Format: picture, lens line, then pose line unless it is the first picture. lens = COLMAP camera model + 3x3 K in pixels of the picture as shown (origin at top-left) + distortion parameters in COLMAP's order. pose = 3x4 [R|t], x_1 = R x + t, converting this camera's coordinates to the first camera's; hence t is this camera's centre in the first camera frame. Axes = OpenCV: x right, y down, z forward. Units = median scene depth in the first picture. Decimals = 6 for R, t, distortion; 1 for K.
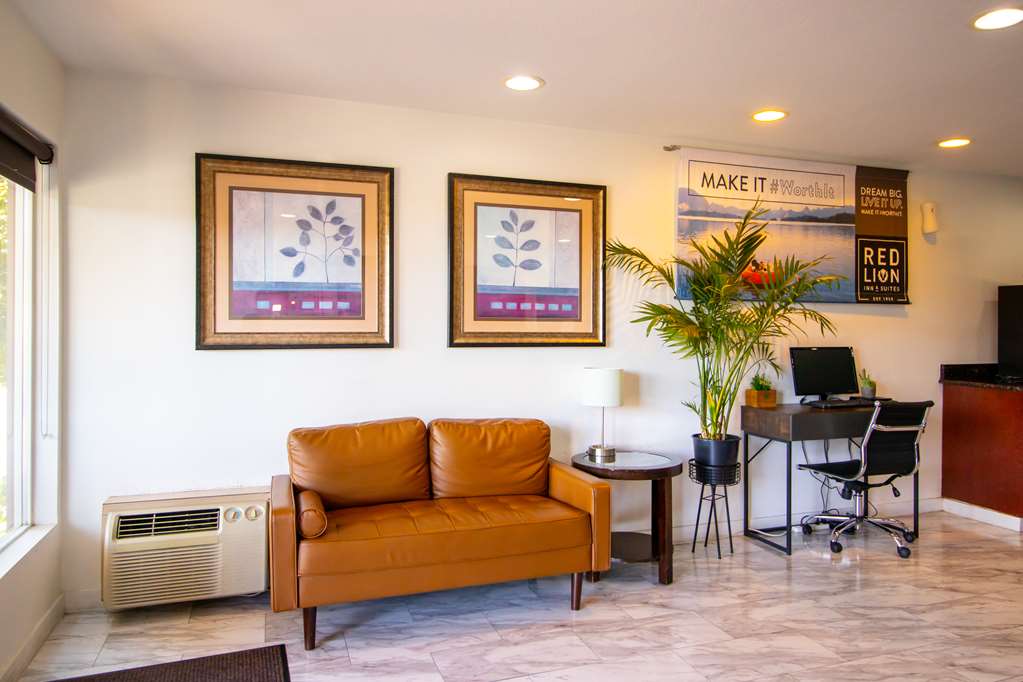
lens RADIAL K [[774.3, 0, 512.3], [0, 774.3, 332.6], [0, 0, 1]] dist [0.008086, 0.005857]
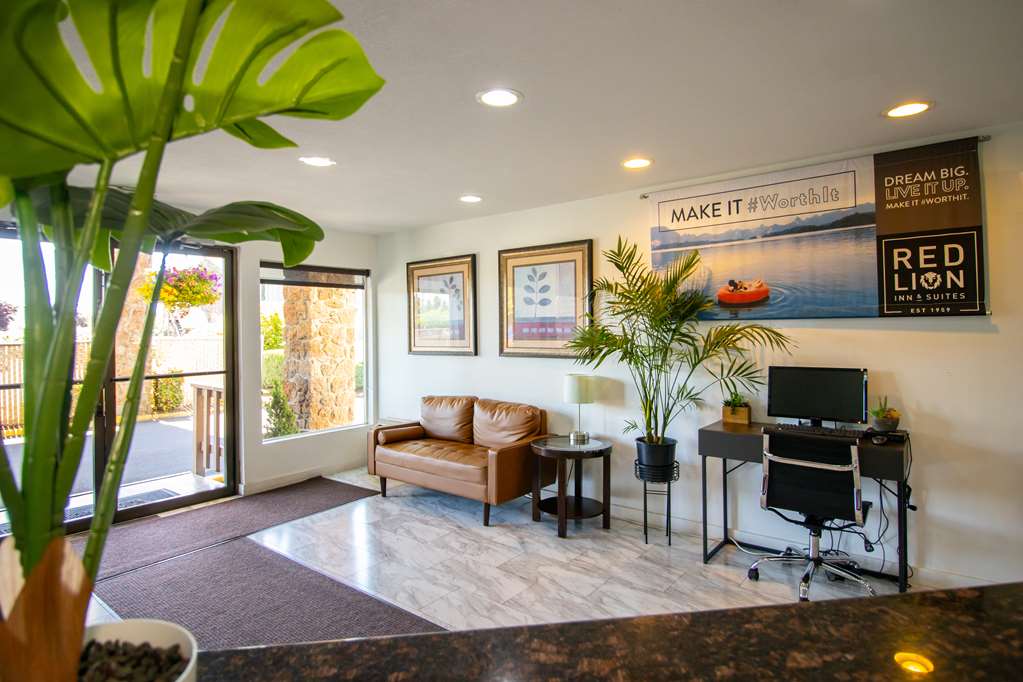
lens RADIAL K [[590.9, 0, 511.5], [0, 590.9, 341.0], [0, 0, 1]] dist [-0.001966, -0.001072]
pose [[0.462109, -0.000678, -0.886823, 0.898286], [-0.006504, 0.999970, -0.004154, -0.007363], [0.886799, 0.007688, 0.462091, 0.382193]]
